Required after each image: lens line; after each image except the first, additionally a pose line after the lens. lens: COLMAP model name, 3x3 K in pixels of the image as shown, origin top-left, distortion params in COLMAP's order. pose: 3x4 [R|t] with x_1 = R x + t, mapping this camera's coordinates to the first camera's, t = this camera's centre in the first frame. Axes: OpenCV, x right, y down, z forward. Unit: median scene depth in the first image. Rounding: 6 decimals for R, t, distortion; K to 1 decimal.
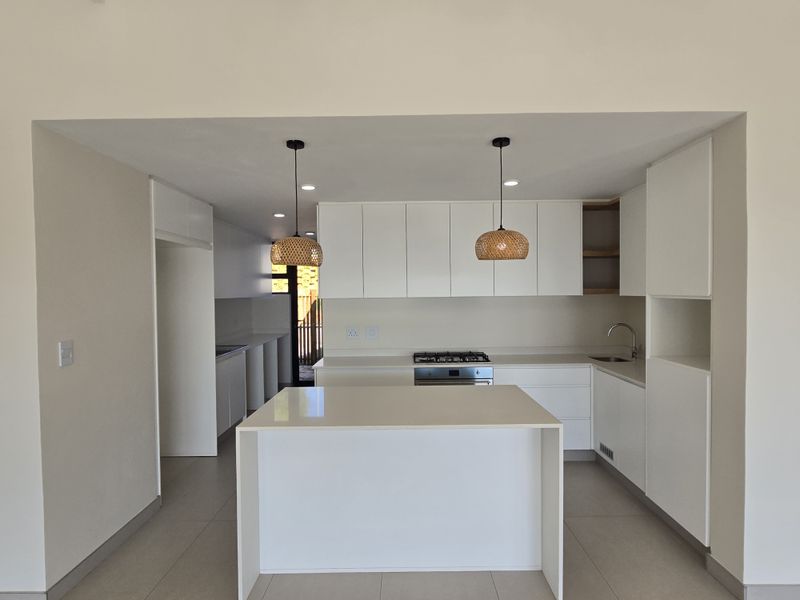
lens RADIAL K [[436.2, 0, 401.0], [0, 436.2, 298.2], [0, 0, 1]] dist [0.001558, -0.000954]
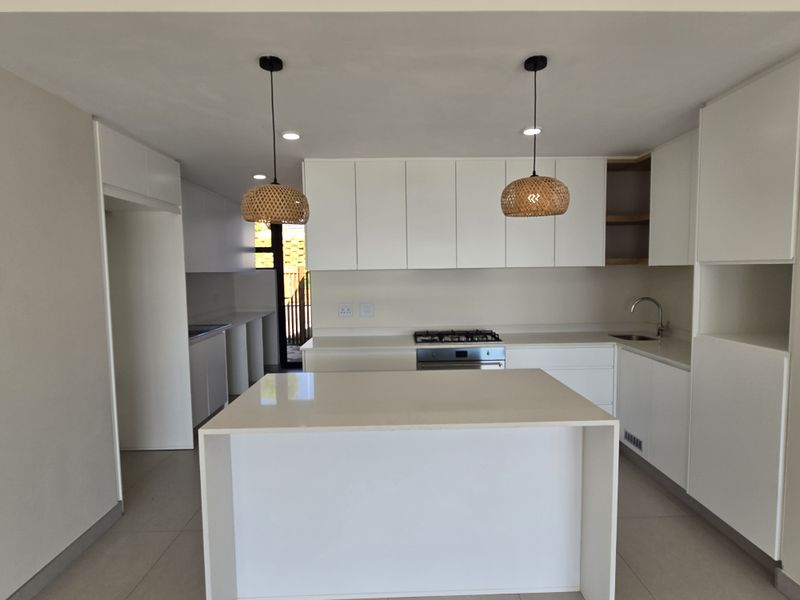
lens RADIAL K [[436.2, 0, 401.0], [0, 436.2, 299.5], [0, 0, 1]] dist [0.001558, -0.000954]
pose [[0.999694, -0.005333, 0.024140, -0.025096], [0.004101, 0.998700, 0.050805, 0.018404], [-0.024379, -0.050690, 0.998417, 0.151124]]
